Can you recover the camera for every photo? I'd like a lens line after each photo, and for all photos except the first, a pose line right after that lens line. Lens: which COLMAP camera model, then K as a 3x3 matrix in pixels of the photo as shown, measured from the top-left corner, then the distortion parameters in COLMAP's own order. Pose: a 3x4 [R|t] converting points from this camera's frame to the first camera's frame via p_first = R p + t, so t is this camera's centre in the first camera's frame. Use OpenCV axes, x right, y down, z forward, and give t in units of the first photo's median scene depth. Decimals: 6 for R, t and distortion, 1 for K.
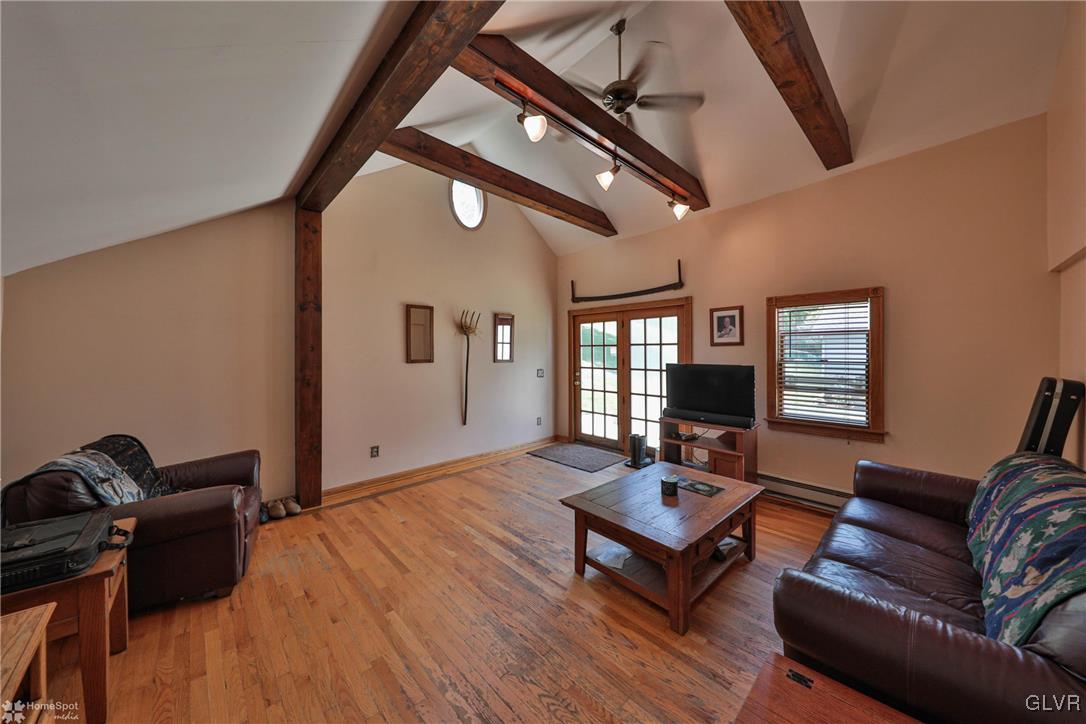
lens RADIAL K [[366.5, 0, 542.7], [0, 366.5, 358.6], [0, 0, 1]] dist [0.020463, -0.008611]
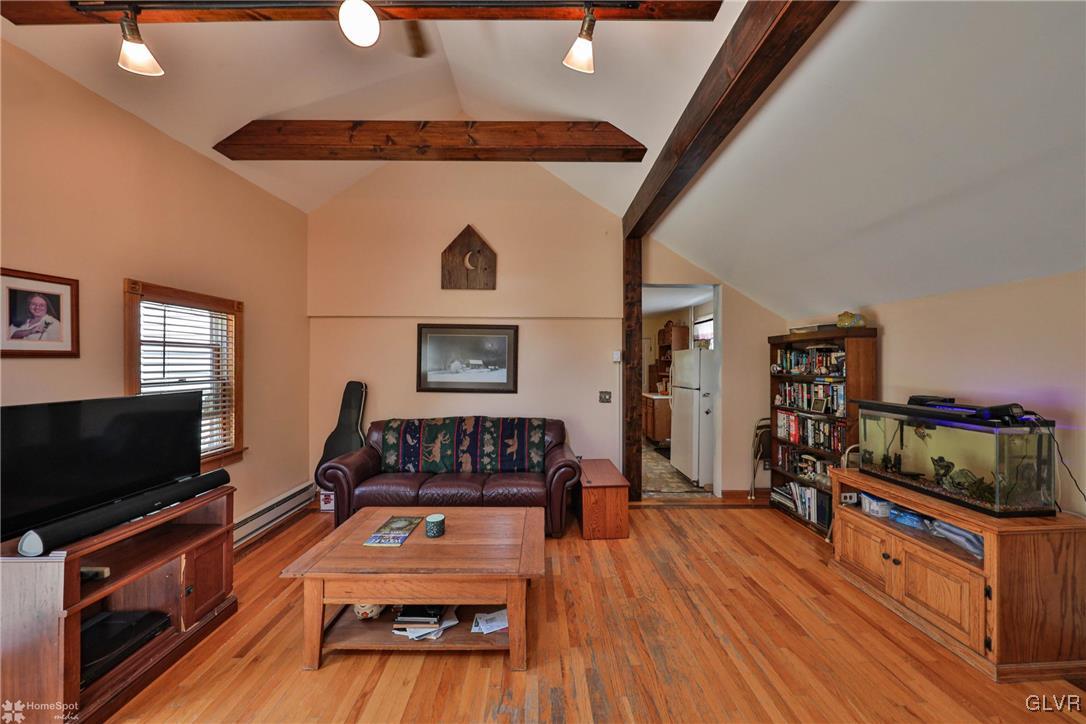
lens RADIAL K [[366.5, 0, 542.7], [0, 366.5, 358.6], [0, 0, 1]] dist [0.020463, -0.008611]
pose [[-0.735918, 0.010932, 0.676982, -0.344054], [0.019000, 0.999809, 0.004510, -0.031836], [-0.676804, 0.016181, -0.735986, 1.185492]]
